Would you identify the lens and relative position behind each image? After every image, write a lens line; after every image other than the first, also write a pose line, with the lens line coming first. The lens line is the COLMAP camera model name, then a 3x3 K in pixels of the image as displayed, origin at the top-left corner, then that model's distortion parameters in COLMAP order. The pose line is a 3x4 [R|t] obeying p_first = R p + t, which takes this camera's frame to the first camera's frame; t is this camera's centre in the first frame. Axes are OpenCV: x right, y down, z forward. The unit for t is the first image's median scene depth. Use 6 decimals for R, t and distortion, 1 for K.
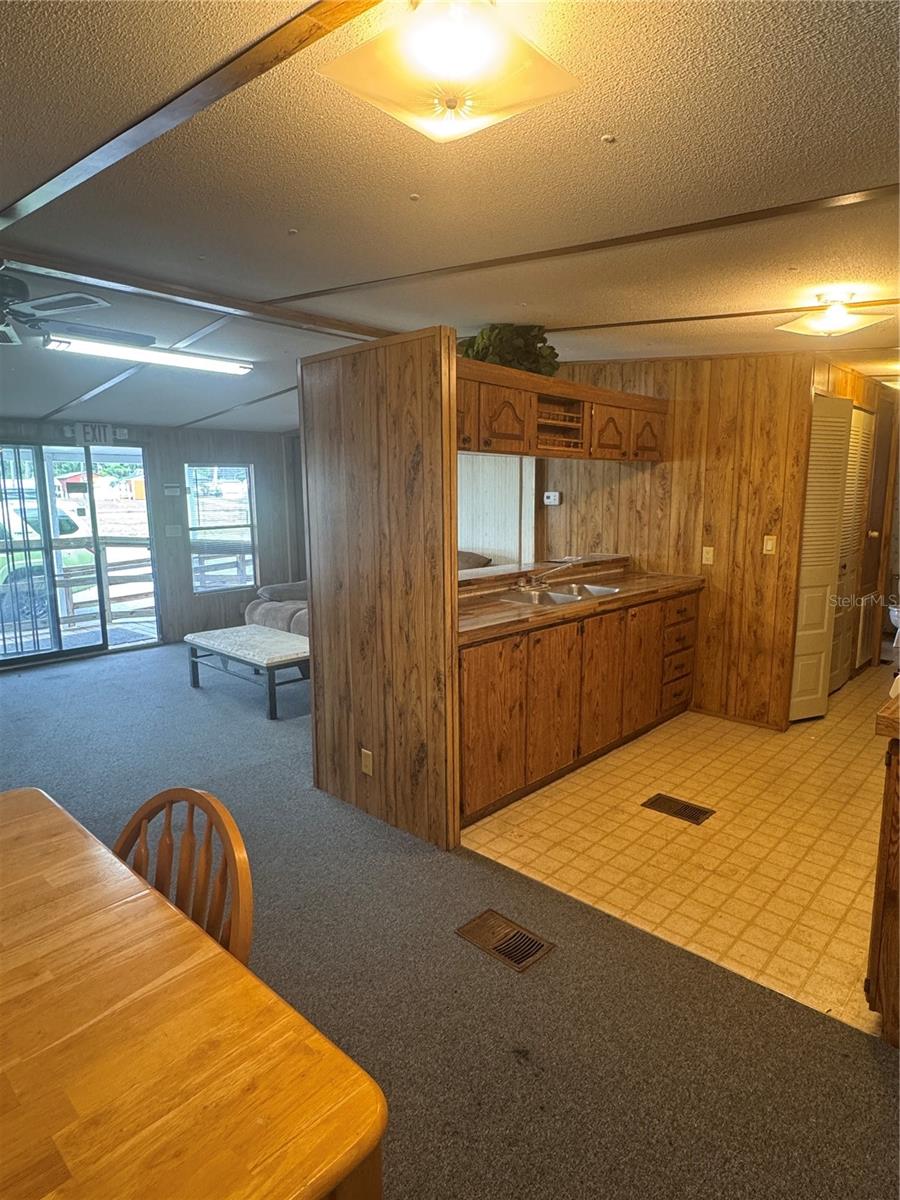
lens RADIAL K [[681.0, 0, 449.0], [0, 681.0, 599.8], [0, 0, 1]] dist [-0.003066, 0.003387]
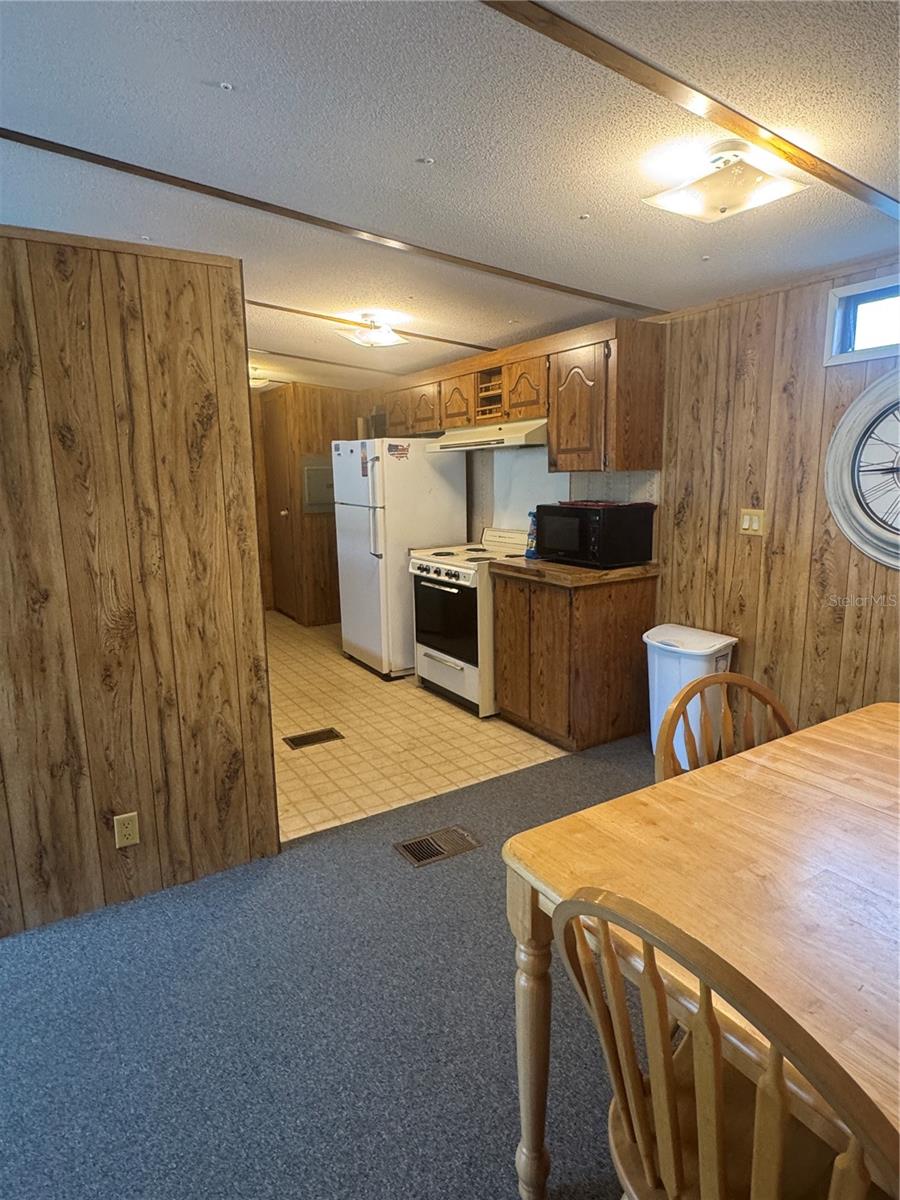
lens RADIAL K [[681.0, 0, 450.1], [0, 681.0, 596.9], [0, 0, 1]] dist [-0.003066, 0.003387]
pose [[0.261439, -0.173437, 0.949510, -0.755902], [0.165030, 0.977271, 0.133069, -0.047557], [-0.951007, 0.121908, 0.284119, 0.493631]]
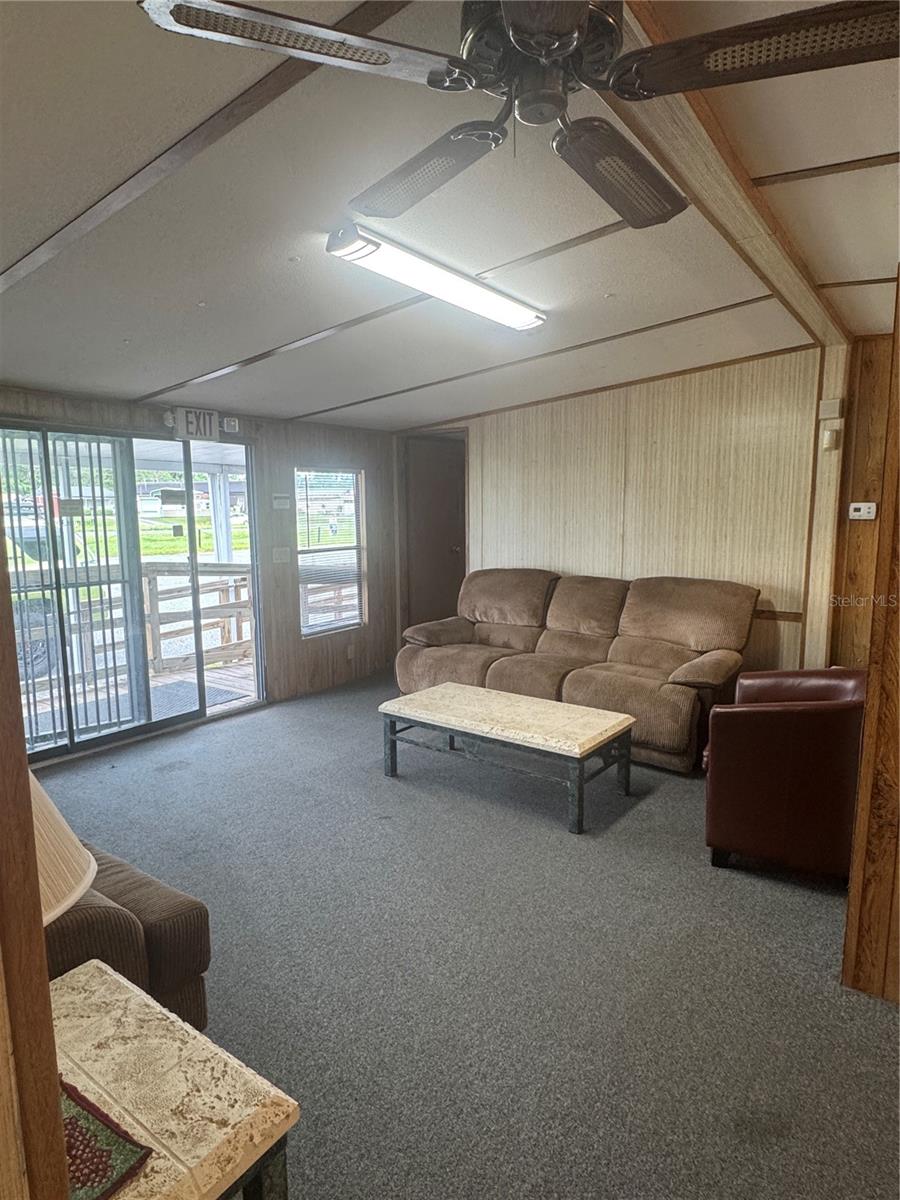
lens RADIAL K [[681.0, 0, 450.0], [0, 681.0, 602.0], [0, 0, 1]] dist [-0.003066, 0.003387]
pose [[0.992780, -0.015656, 0.118925, -0.328376], [0.018359, 0.999597, -0.021665, -0.030512], [-0.118538, 0.023692, 0.992667, 0.236228]]
